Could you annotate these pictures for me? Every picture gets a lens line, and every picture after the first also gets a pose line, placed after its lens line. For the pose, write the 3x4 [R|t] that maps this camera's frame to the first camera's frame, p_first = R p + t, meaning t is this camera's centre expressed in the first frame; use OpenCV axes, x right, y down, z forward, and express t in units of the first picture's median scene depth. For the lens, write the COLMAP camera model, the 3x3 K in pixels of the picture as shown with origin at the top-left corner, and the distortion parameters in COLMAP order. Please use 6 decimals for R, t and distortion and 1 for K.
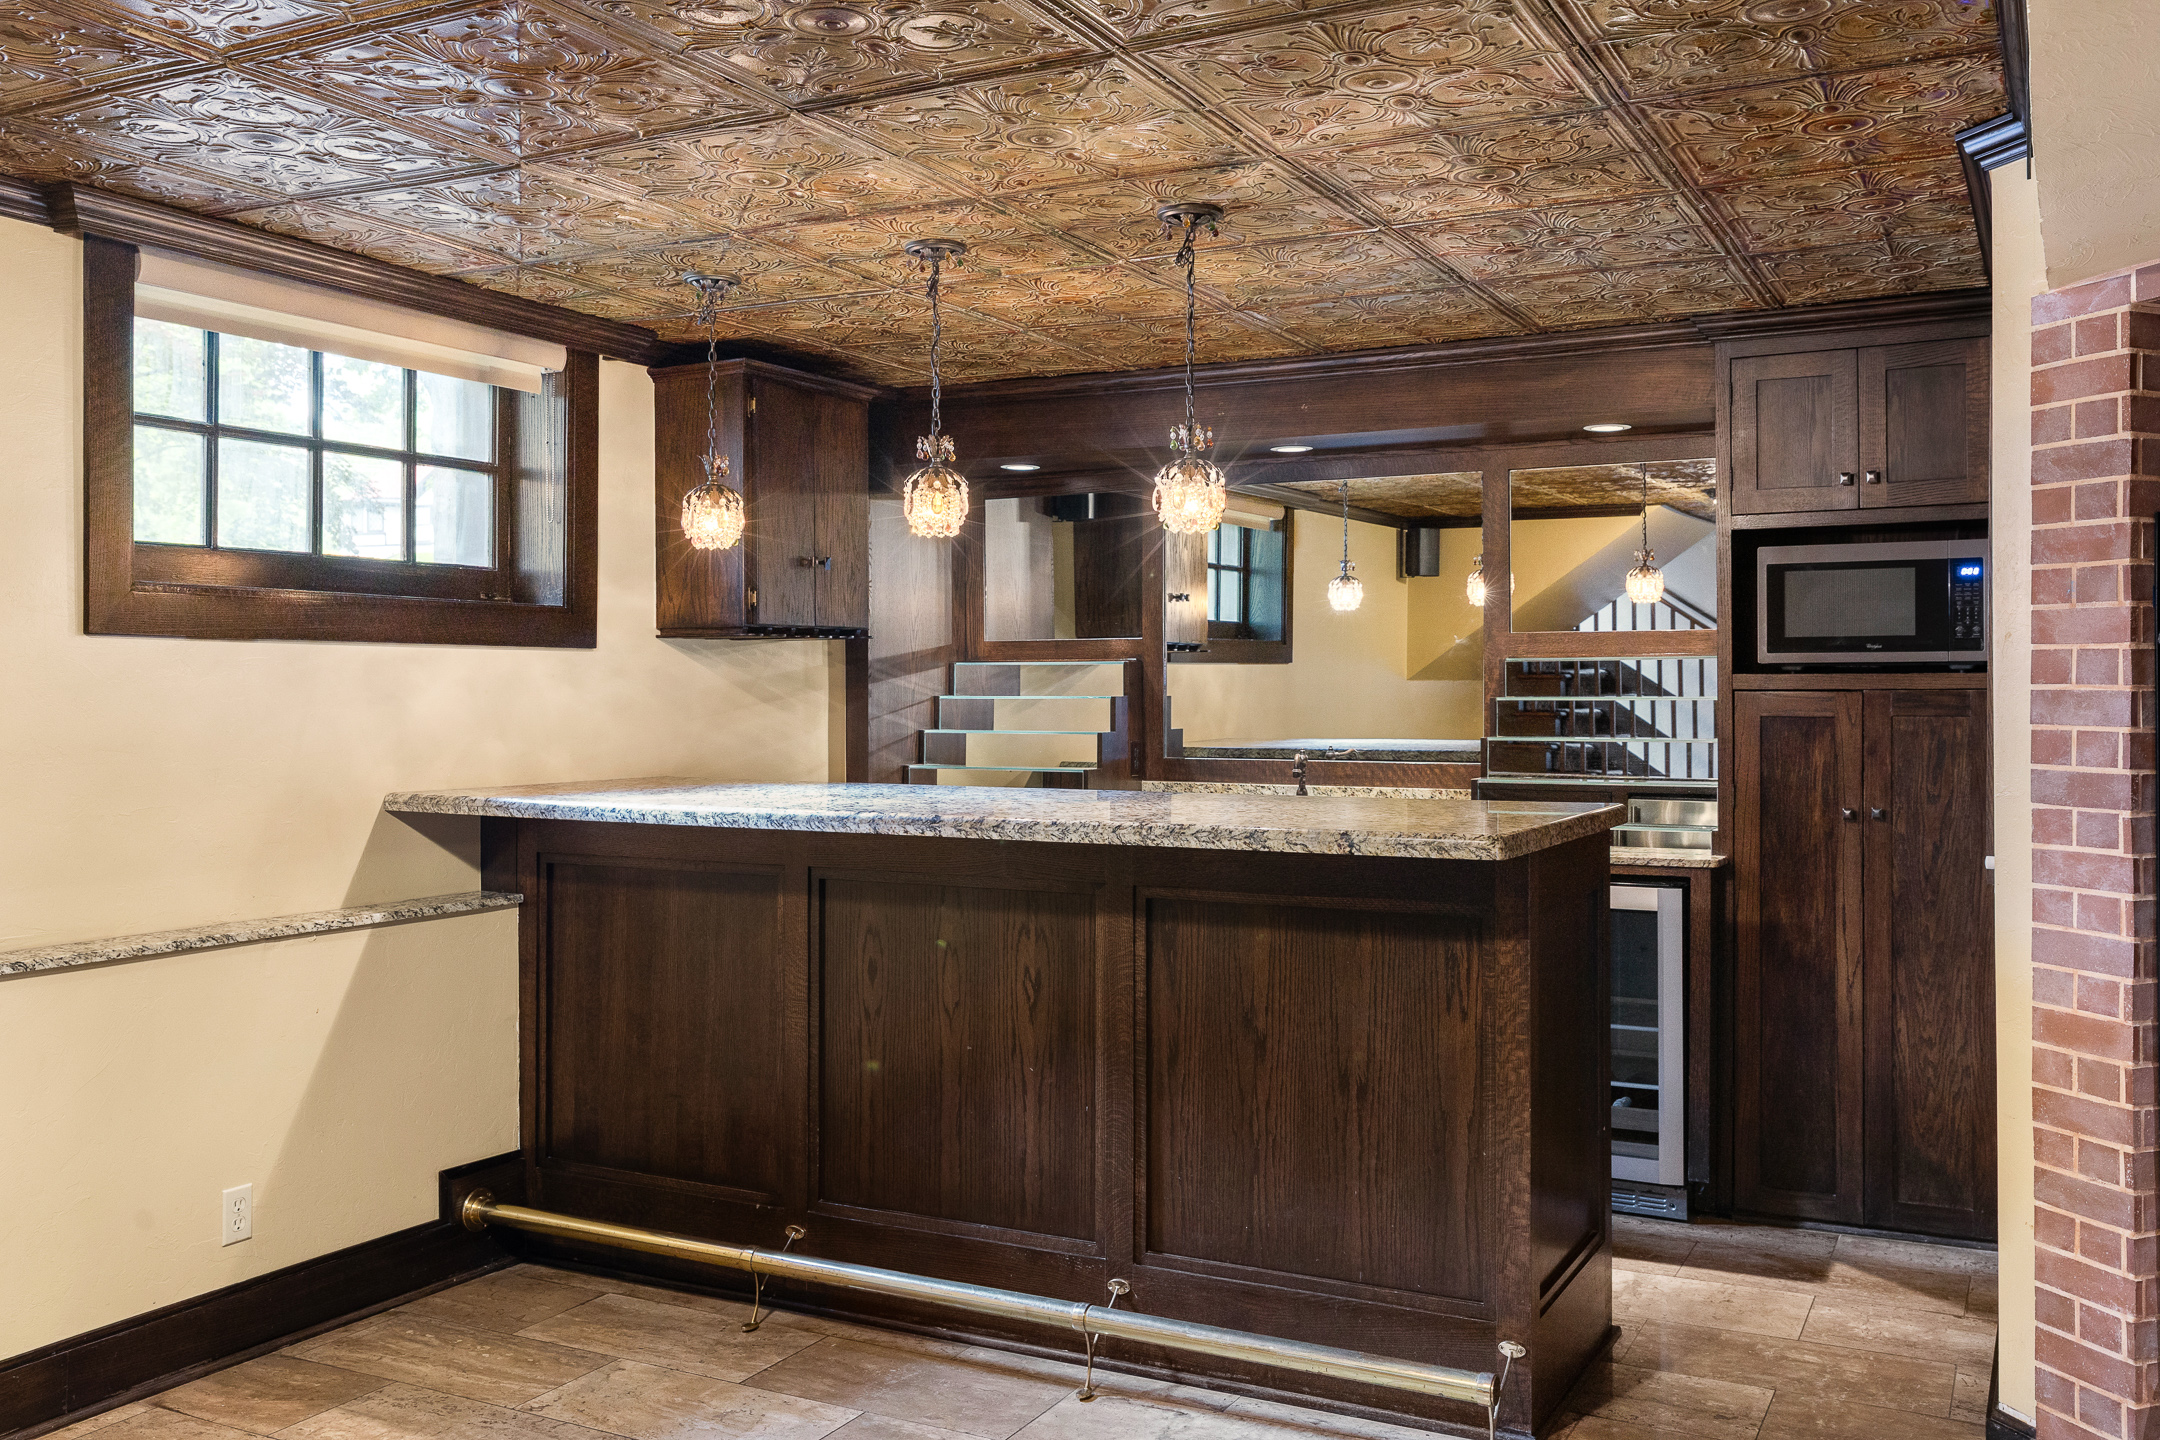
lens RADIAL K [[1897.6, 0, 1079.8], [0, 1897.6, 711.1], [0, 0, 1]] dist [0.000492, 0.003057]
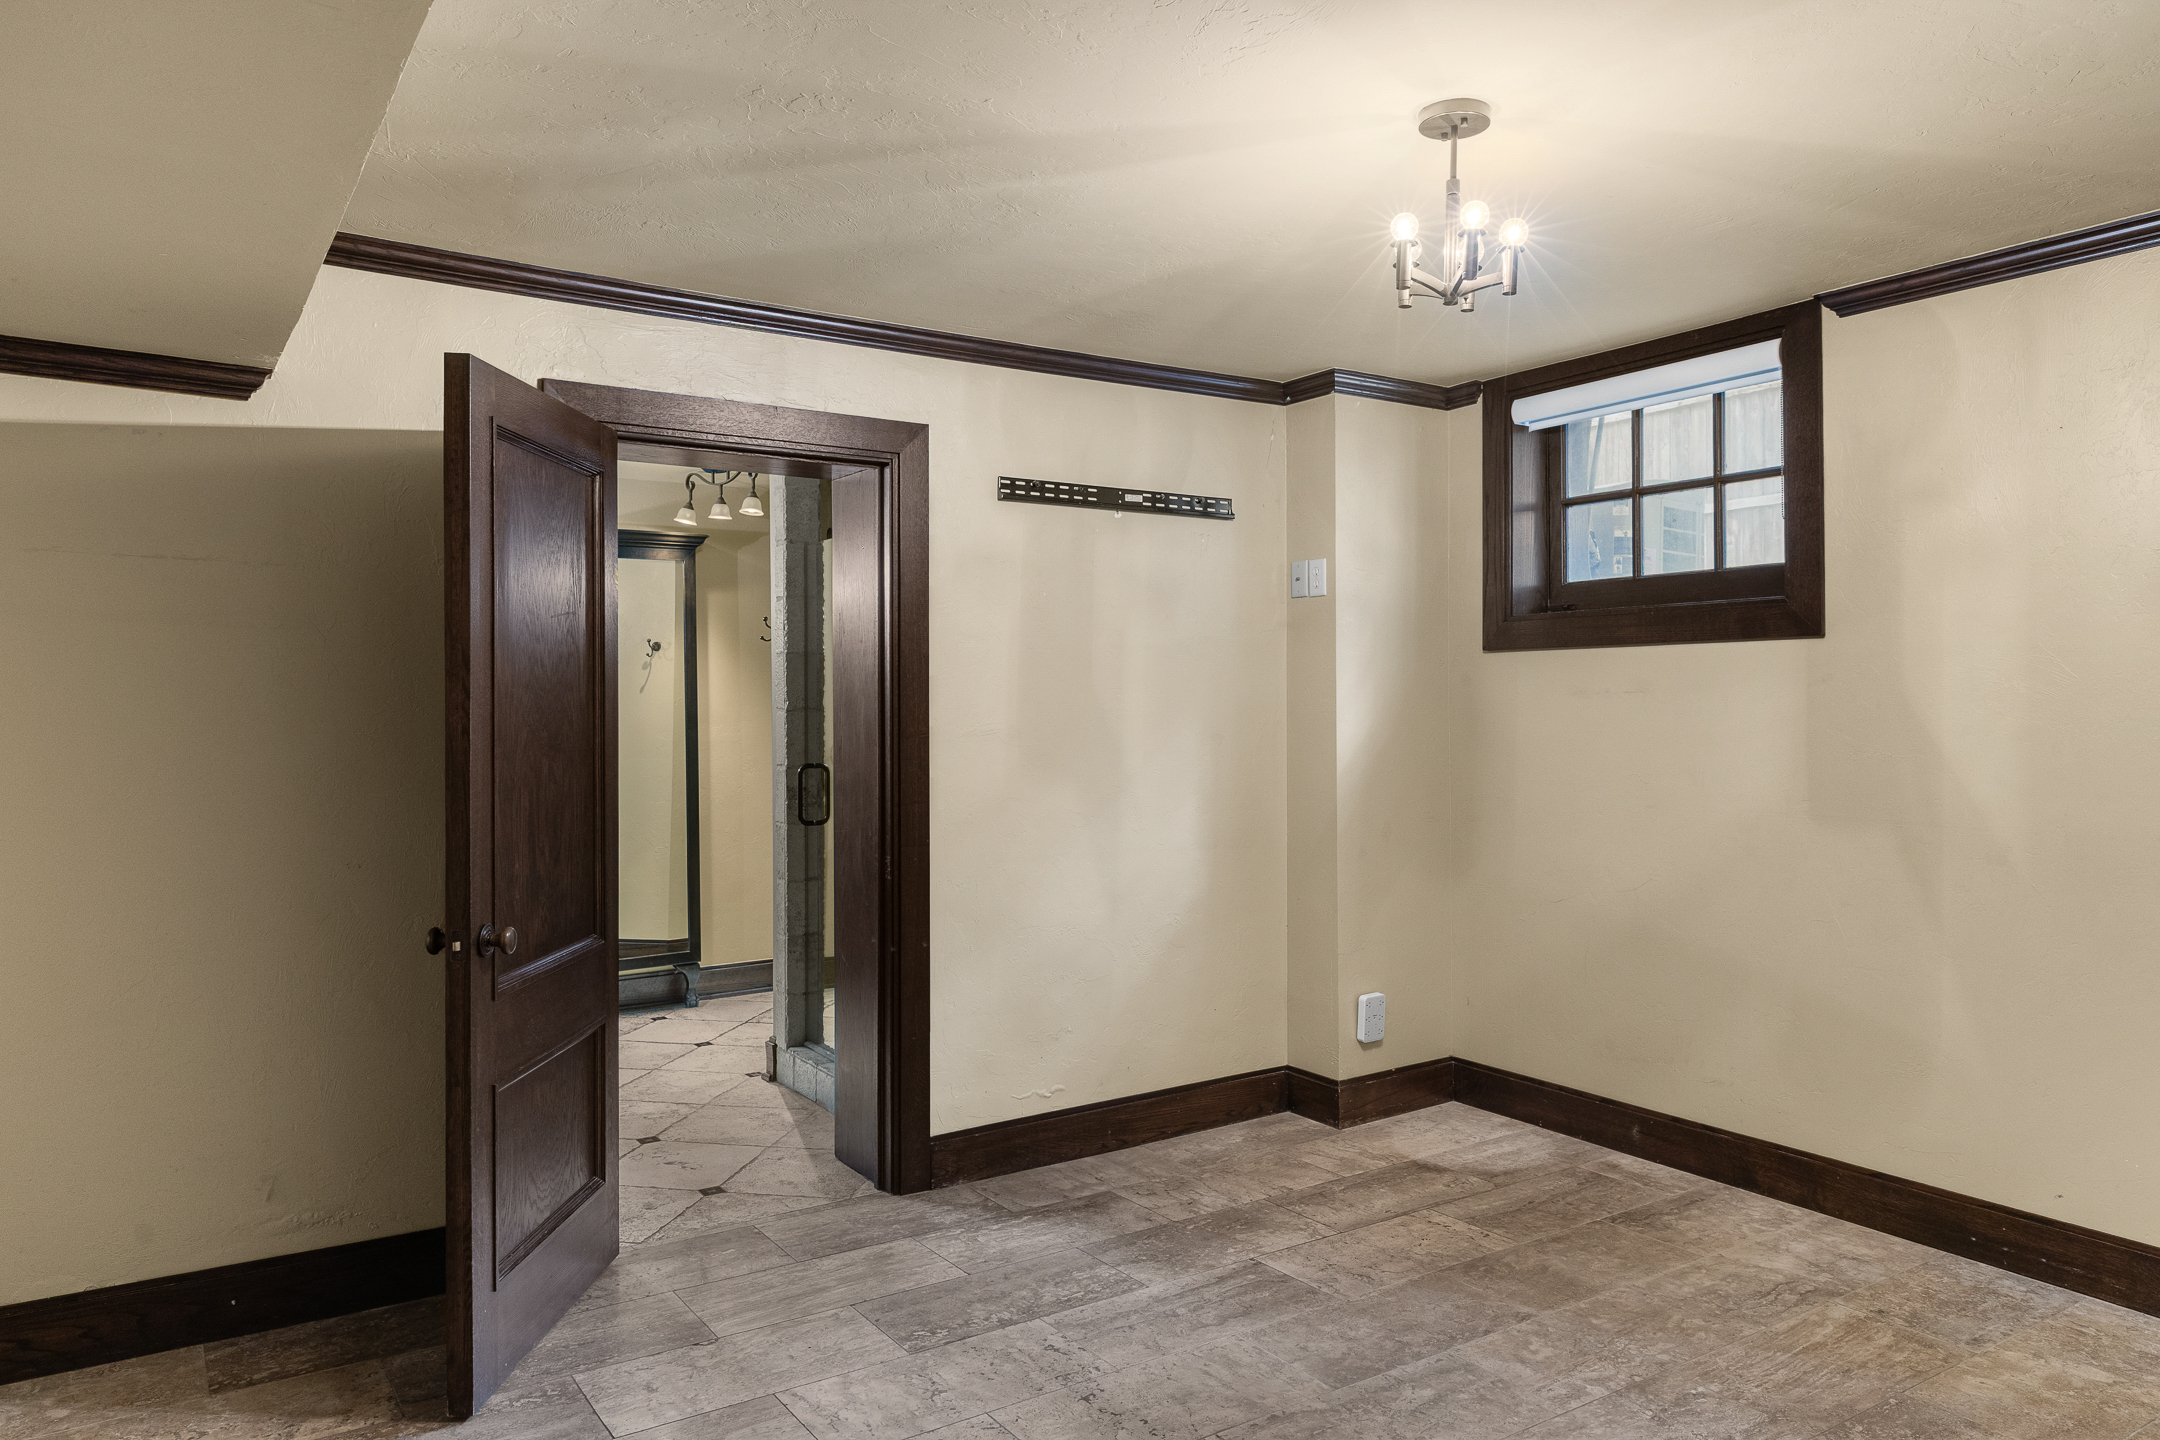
lens RADIAL K [[1429.1, 0, 1079.5], [0, 1429.1, 714.2], [0, 0, 1]] dist [0.006080, 0.003167]
pose [[-0.472238, 0.006007, -0.881450, 0.943495], [-0.002347, 0.999965, 0.008072, 0.004202], [0.881468, 0.005881, -0.472208, 1.699119]]
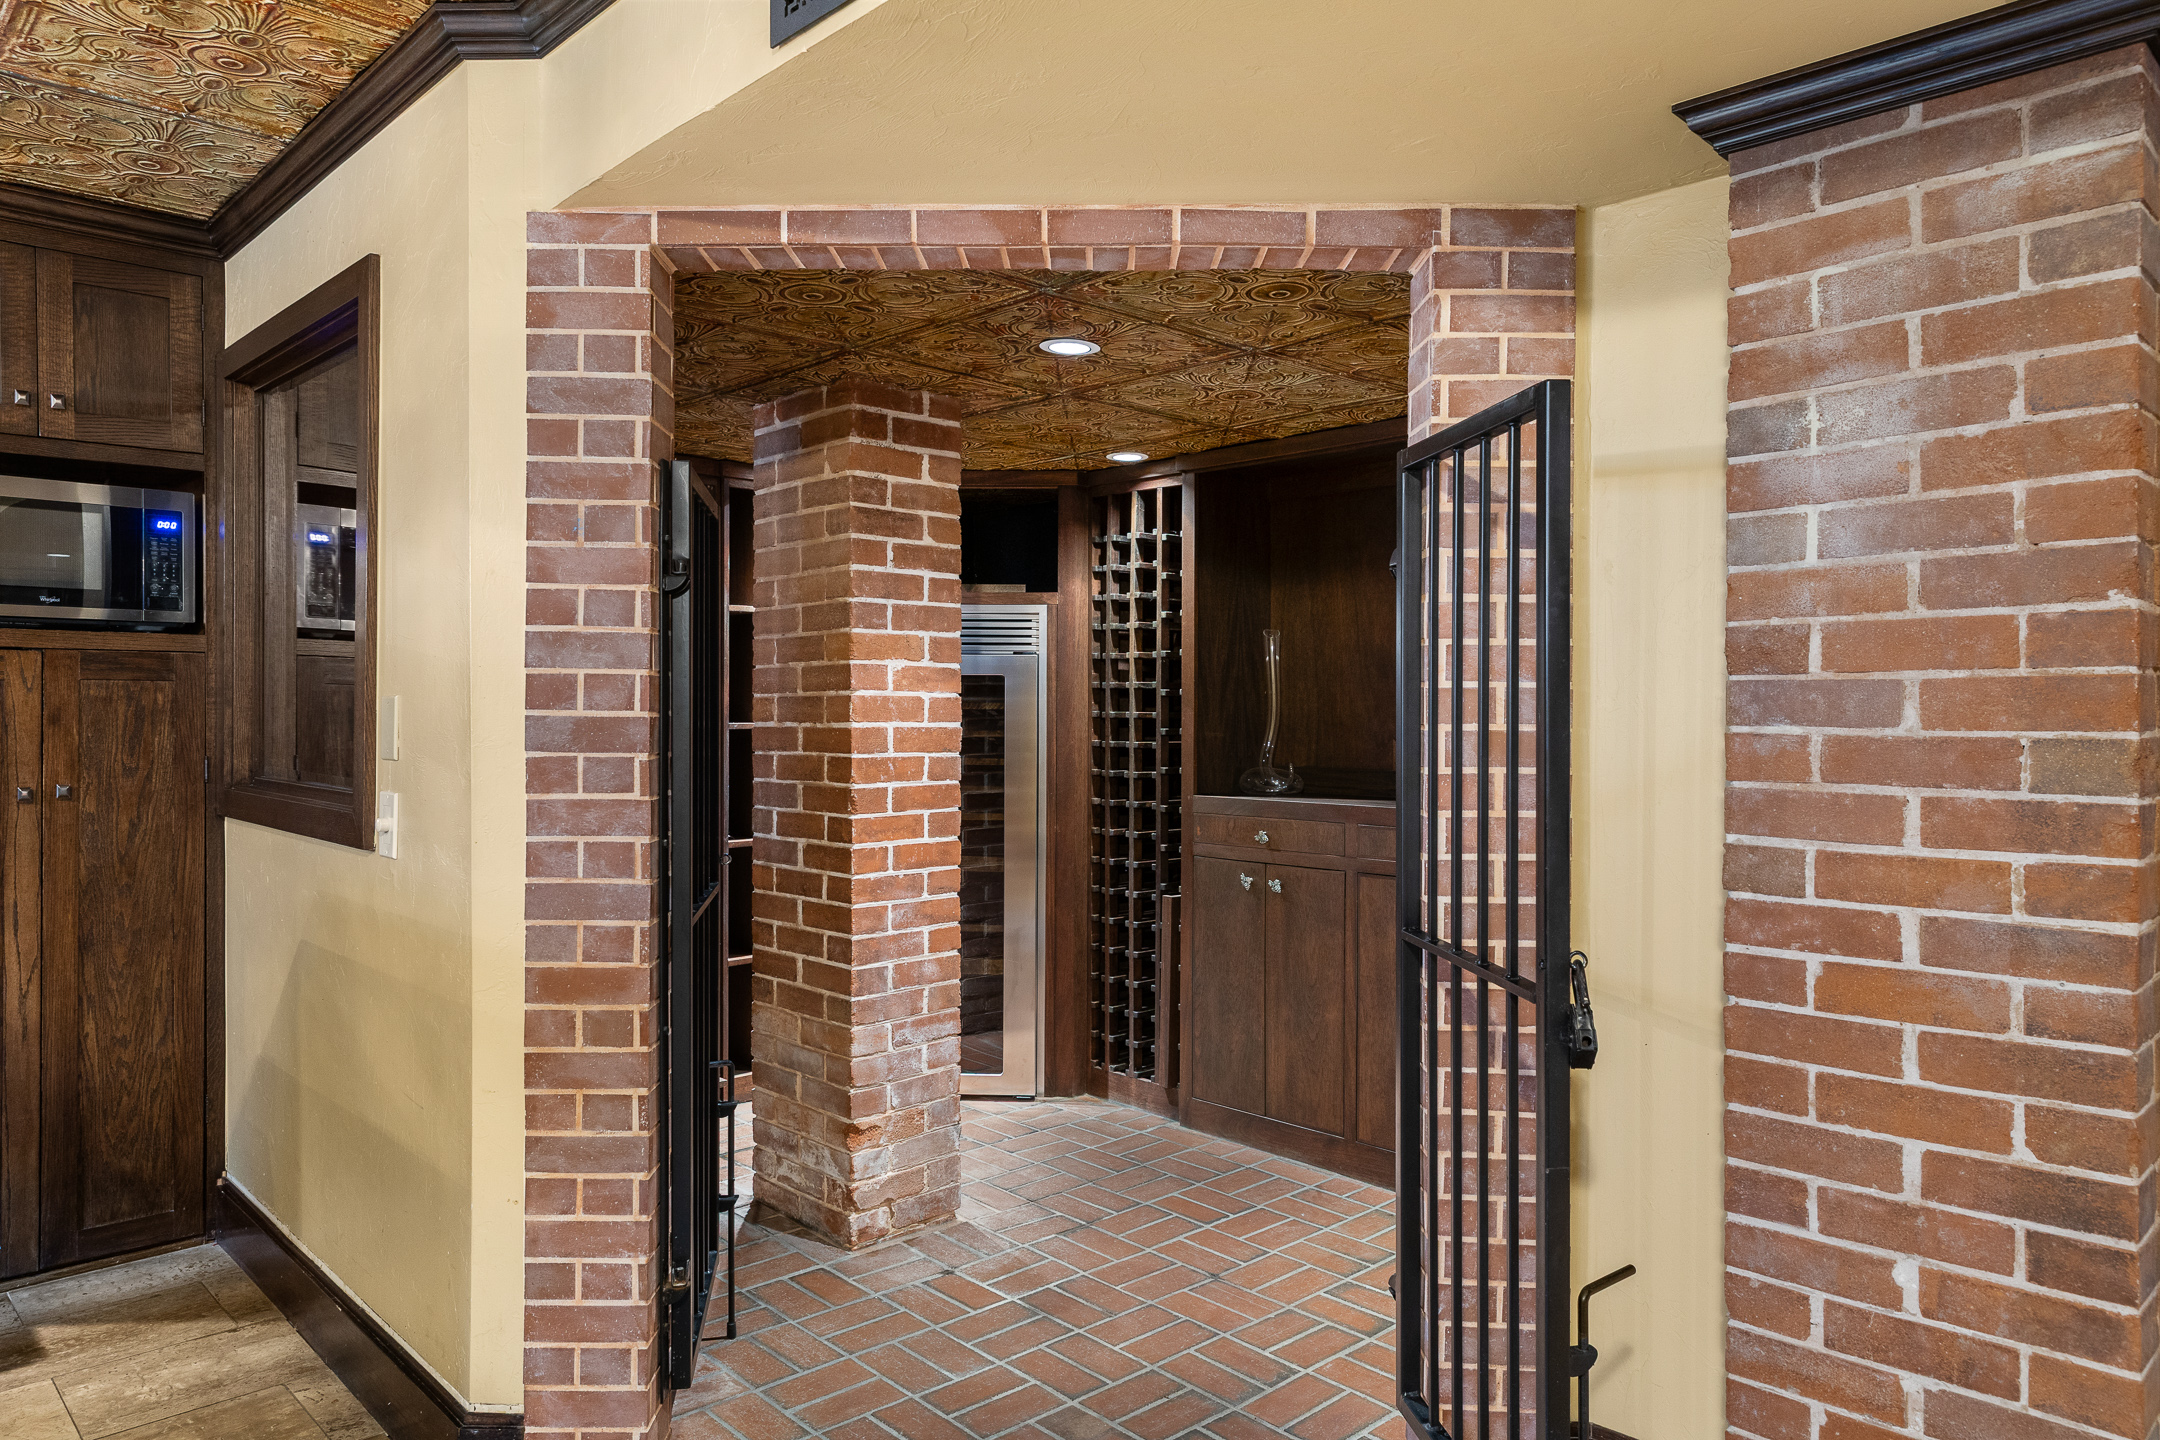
lens RADIAL K [[1429.1, 0, 1085.3], [0, 1429.1, 722.6], [0, 0, 1]] dist [0.006080, 0.003167]
pose [[0.311039, -0.006054, 0.950378, -0.058803], [0.005264, 0.999975, 0.004647, 0.022087], [-0.950383, 0.003557, 0.311063, 0.353152]]
